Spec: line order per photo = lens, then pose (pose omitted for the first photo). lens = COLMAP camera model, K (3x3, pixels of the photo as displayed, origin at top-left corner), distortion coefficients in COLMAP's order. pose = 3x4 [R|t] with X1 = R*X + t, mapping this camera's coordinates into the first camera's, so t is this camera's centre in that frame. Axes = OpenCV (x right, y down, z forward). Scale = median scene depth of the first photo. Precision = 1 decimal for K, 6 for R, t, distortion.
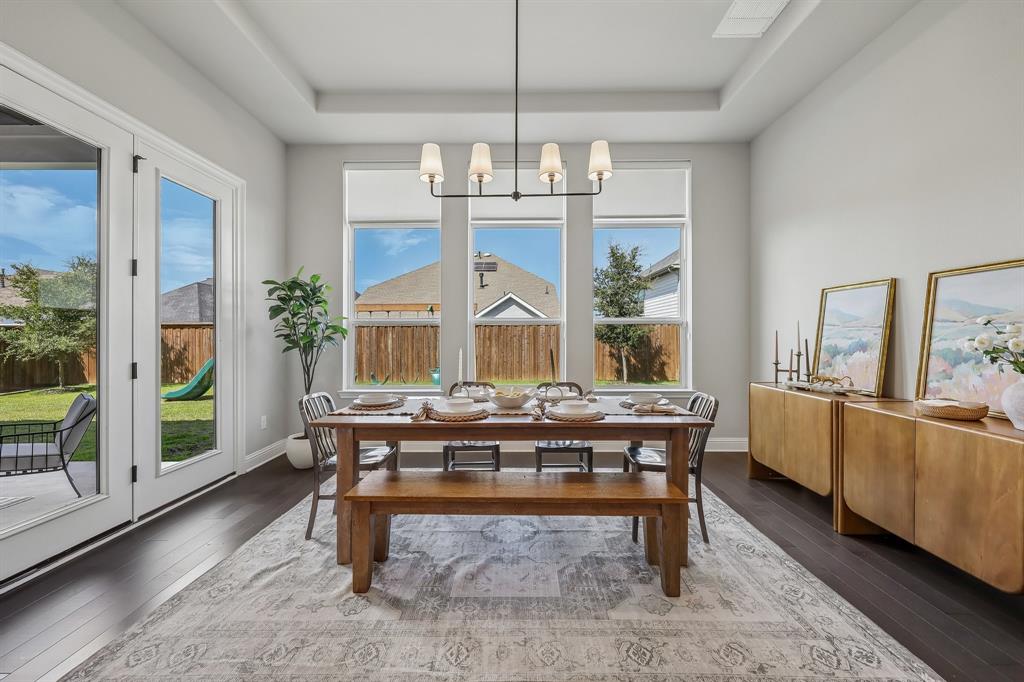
lens RADIAL K [[414.9, 0, 514.8], [0, 414.9, 337.4], [0, 0, 1]] dist [-0.004128, 0.002137]
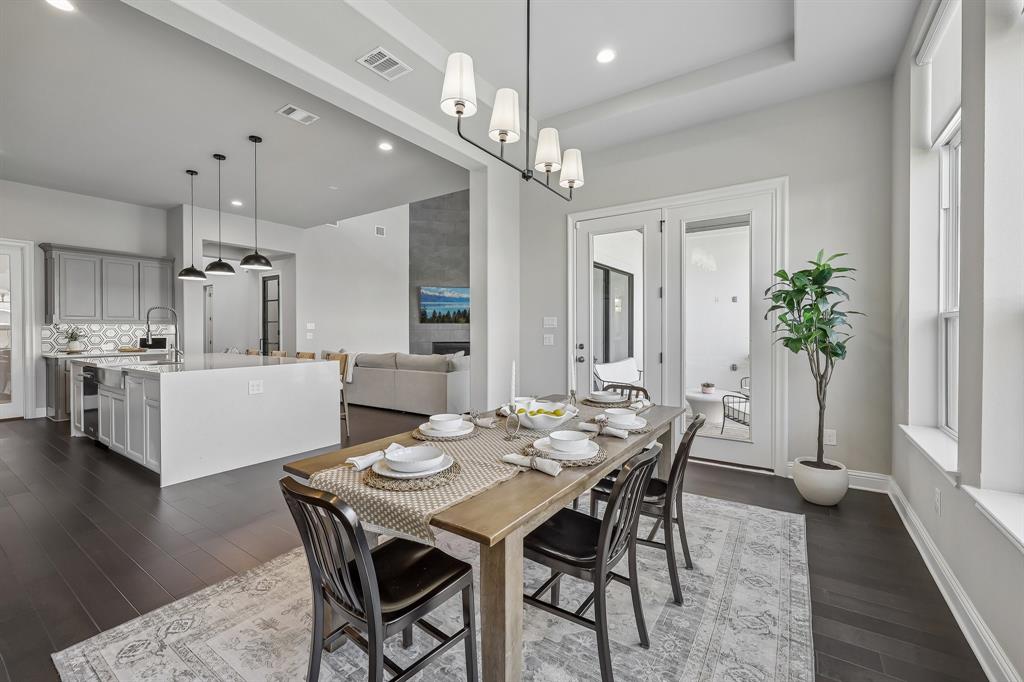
lens RADIAL K [[414.9, 0, 522.2], [0, 414.9, 334.6], [0, 0, 1]] dist [-0.004128, 0.002137]
pose [[-0.538886, 0.010670, -0.842311, 0.641652], [-0.002690, 0.999893, 0.014387, -0.025903], [0.842374, 0.010019, -0.538800, 1.291660]]
